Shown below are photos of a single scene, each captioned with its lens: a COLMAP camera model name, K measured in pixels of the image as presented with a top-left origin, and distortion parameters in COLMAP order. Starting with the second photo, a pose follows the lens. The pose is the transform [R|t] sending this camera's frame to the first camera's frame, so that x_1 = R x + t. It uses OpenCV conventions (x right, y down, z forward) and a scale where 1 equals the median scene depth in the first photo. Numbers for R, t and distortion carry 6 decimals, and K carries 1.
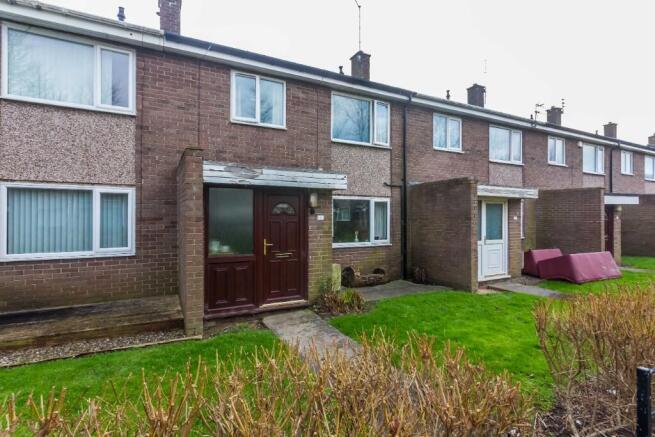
lens RADIAL K [[324.3, 0, 325.5], [0, 324.3, 214.8], [0, 0, 1]] dist [0.004761, -0.000598]
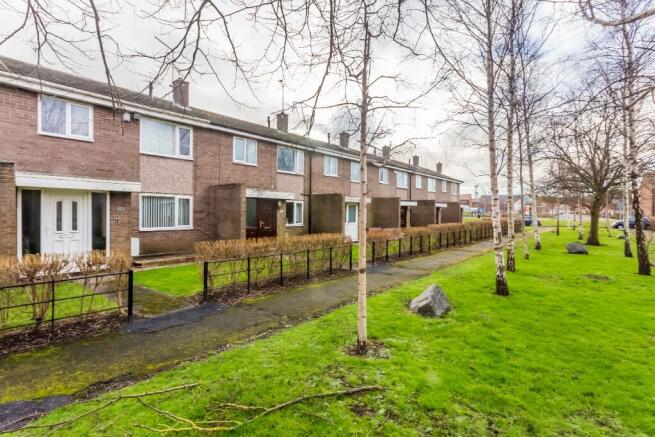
lens RADIAL K [[324.3, 0, 327.8], [0, 324.3, 215.6], [0, 0, 1]] dist [0.004761, -0.000598]
pose [[0.923997, 0.003015, 0.382389, -0.426602], [-0.012956, 0.999642, 0.023426, -0.014067], [-0.382181, -0.026600, 0.923704, -0.878721]]
